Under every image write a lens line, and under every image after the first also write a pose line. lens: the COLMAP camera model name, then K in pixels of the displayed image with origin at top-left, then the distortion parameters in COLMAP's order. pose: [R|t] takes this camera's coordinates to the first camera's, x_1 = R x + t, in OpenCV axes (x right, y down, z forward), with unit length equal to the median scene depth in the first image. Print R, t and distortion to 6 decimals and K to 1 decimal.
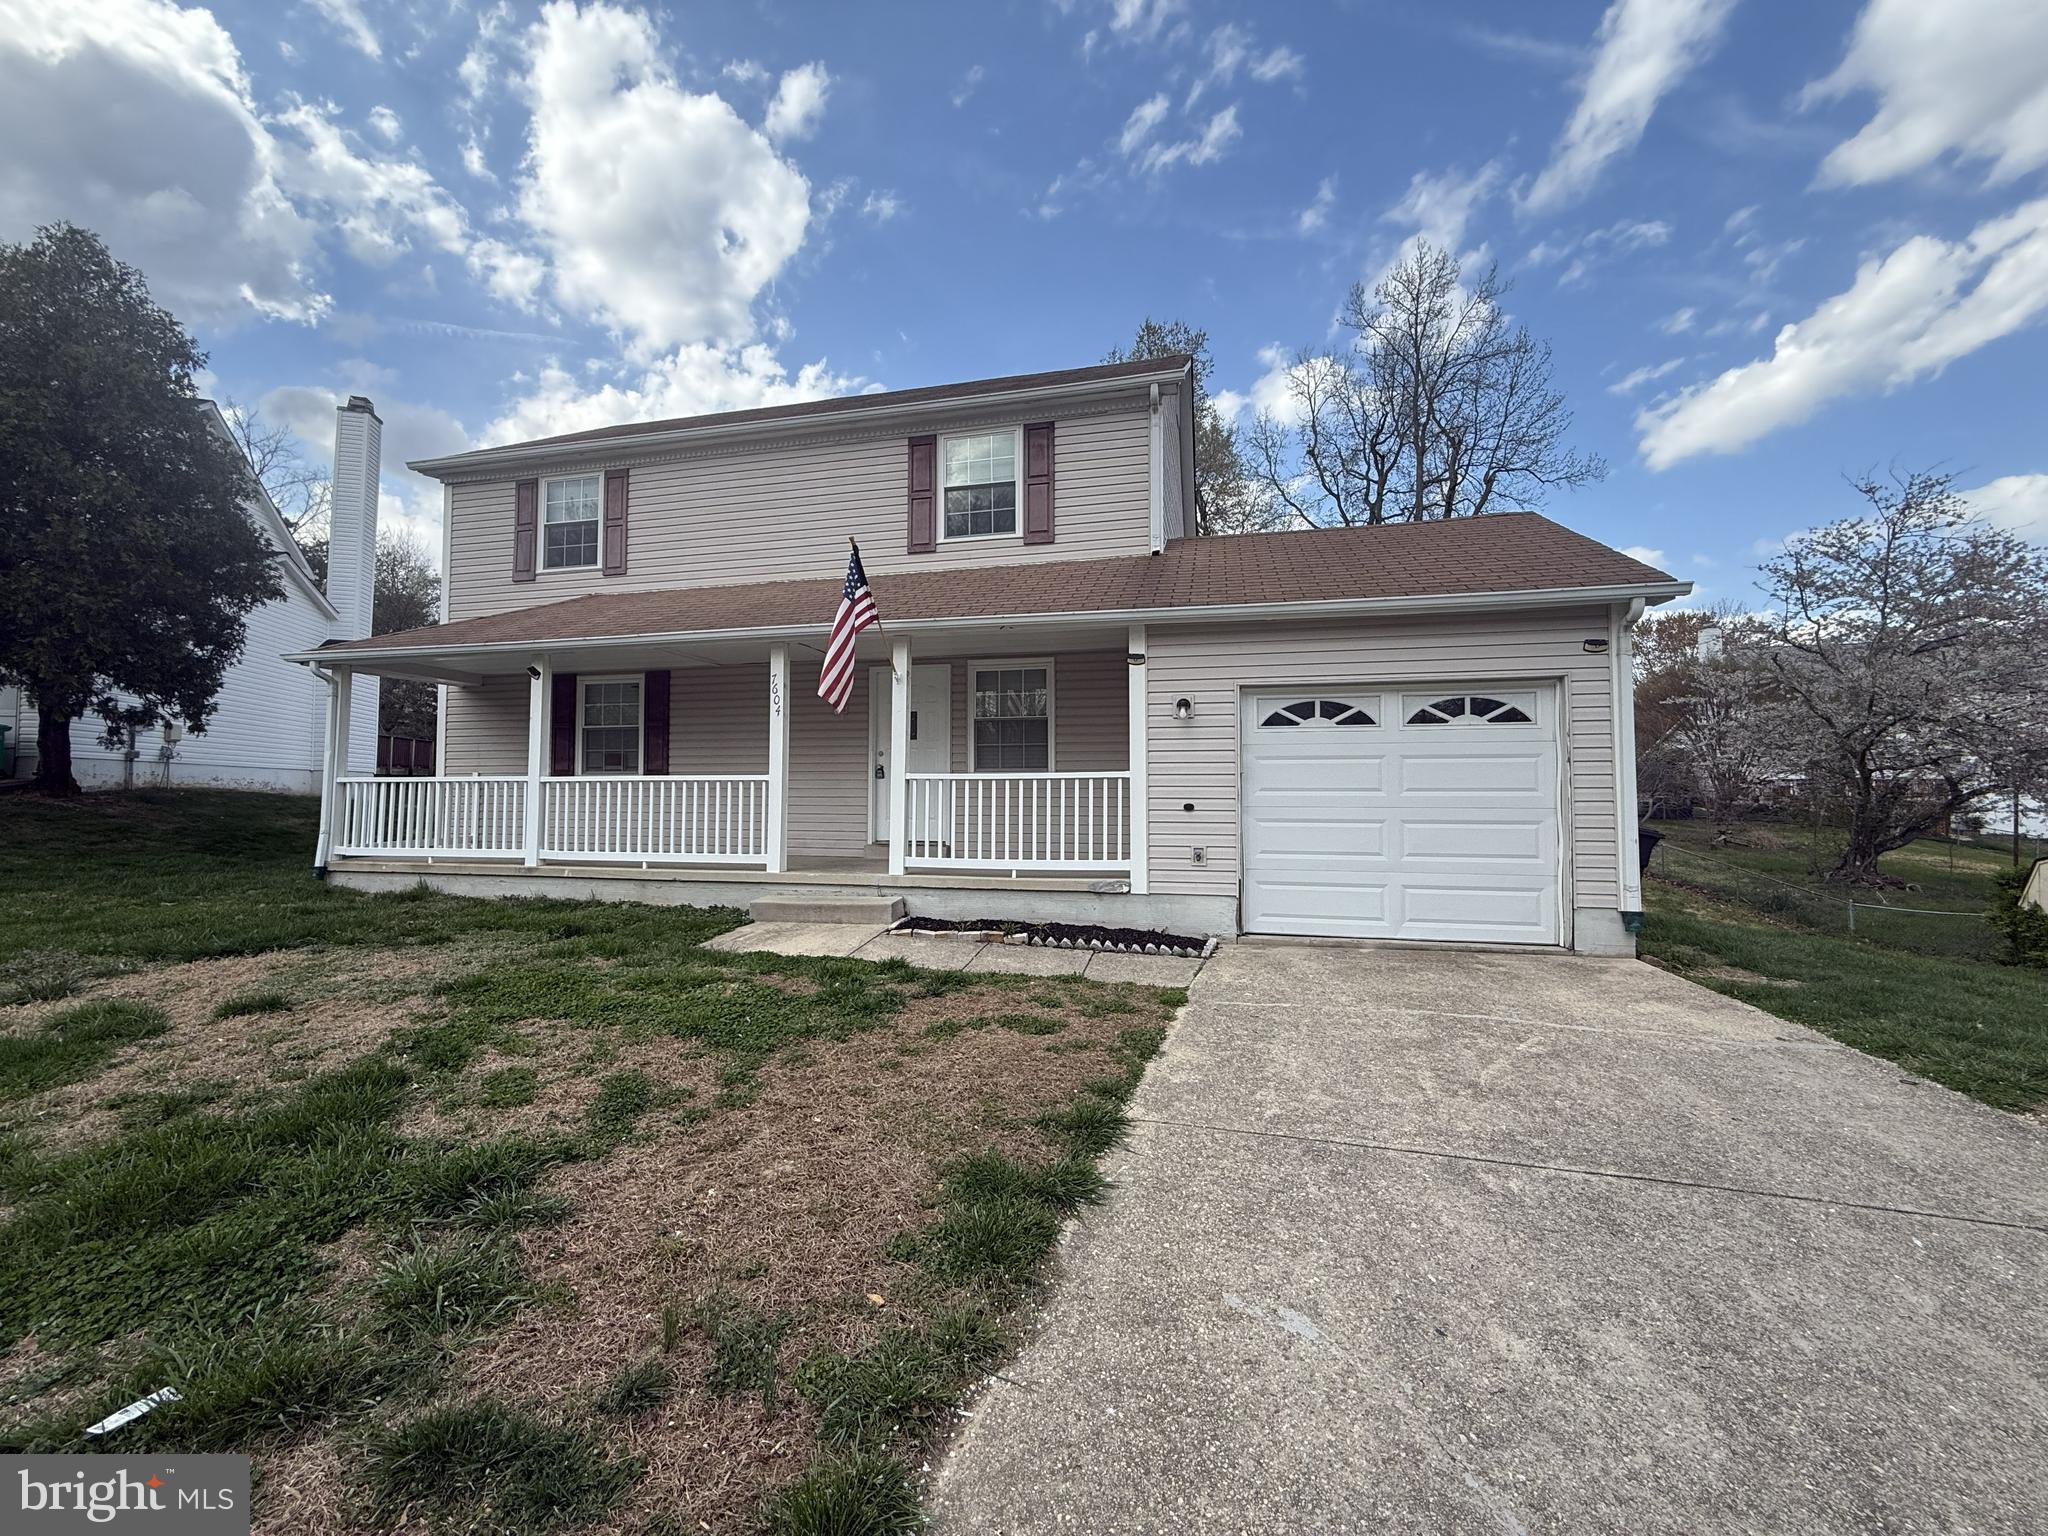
lens RADIAL K [[815.9, 0, 1024.0], [0, 815.9, 768.0], [0, 0, 1]] dist [-0.000466, 0.000055]
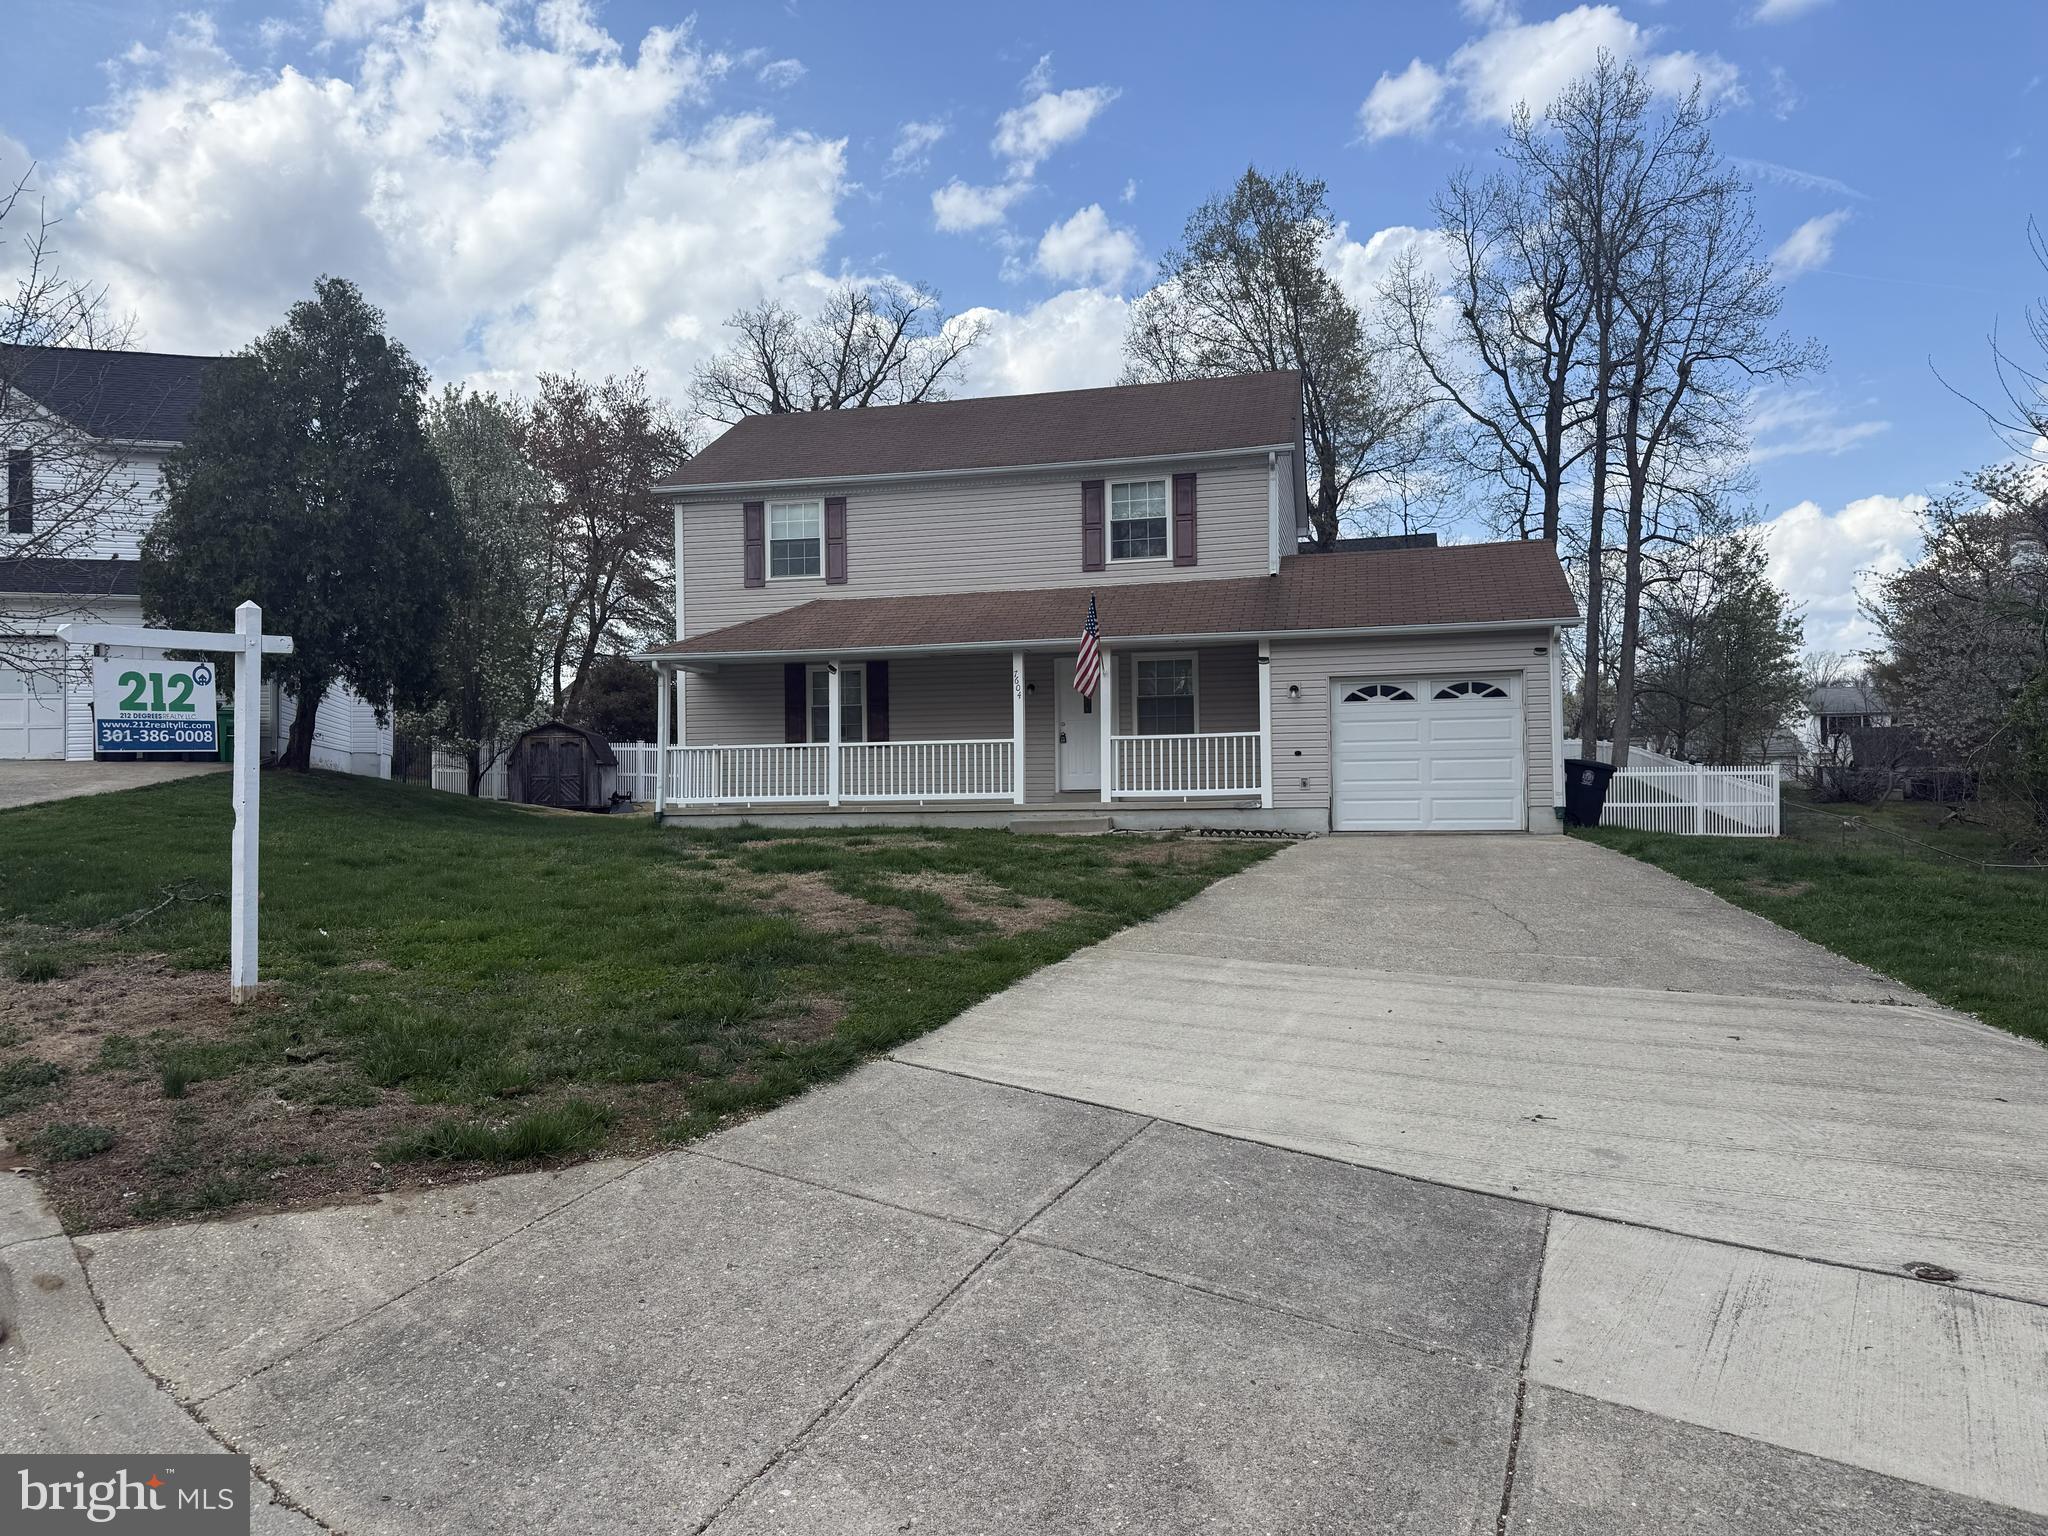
lens RADIAL K [[1411.9, 0, 1024.0], [0, 1411.9, 768.0], [0, 0, 1]] dist [0.174487, -0.323082]
pose [[0.999903, -0.013853, 0.001247, -0.276803], [0.013841, 0.999859, 0.009482, 0.035400], [-0.001378, -0.009464, 0.999954, -1.456973]]
